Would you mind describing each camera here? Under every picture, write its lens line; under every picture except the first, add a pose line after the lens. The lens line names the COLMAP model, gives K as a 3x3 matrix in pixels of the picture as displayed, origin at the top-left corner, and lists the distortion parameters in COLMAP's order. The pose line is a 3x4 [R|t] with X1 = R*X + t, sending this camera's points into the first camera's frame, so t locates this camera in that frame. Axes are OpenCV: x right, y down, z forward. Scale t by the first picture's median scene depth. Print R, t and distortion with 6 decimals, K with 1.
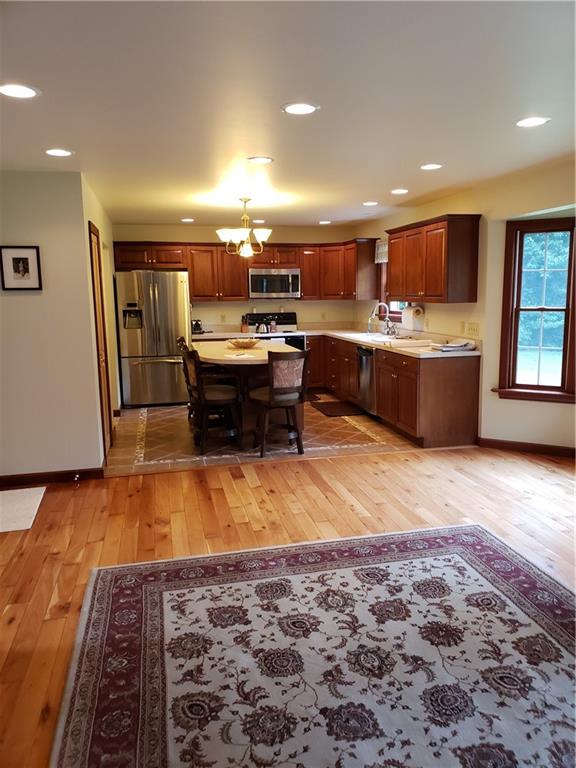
lens RADIAL K [[598.0, 0, 288.0], [0, 598.0, 384.0], [0, 0, 1]] dist [0.043719, 0.001511]
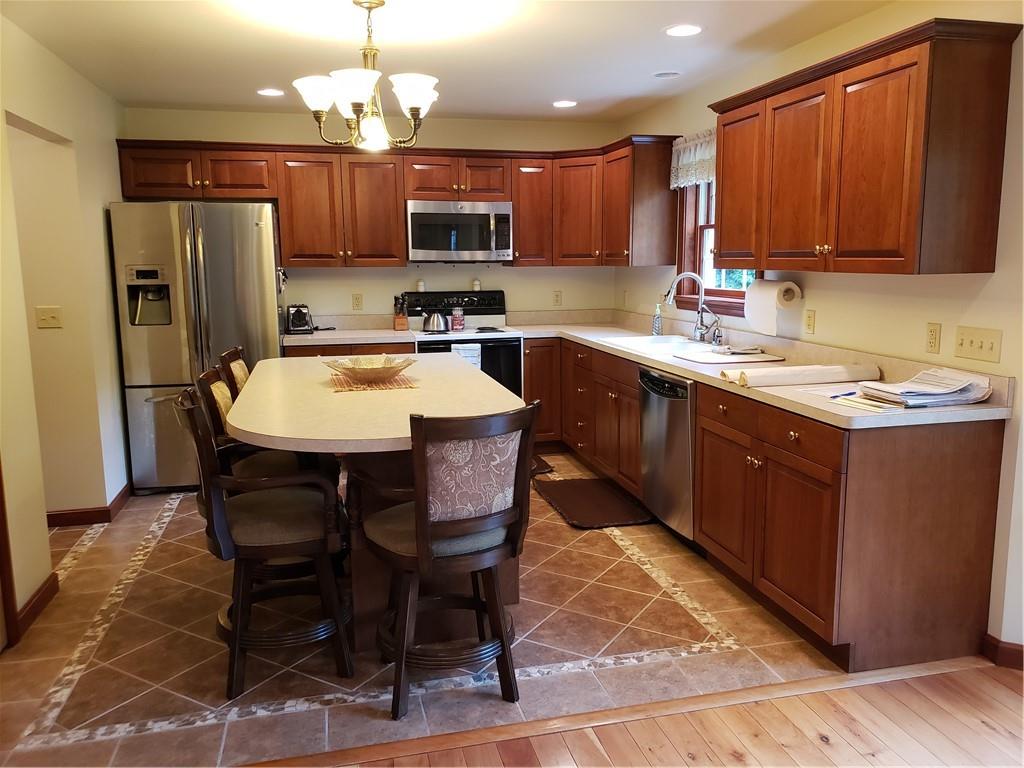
lens RADIAL K [[792.2, 0, 512.0], [0, 792.2, 384.0], [0, 0, 1]] dist [-0.037637, -0.002093]
pose [[0.999836, 0.004196, 0.017635, 0.009835], [-0.004256, 0.999985, 0.003386, -0.049956], [-0.017620, -0.003460, 0.999839, 0.387794]]
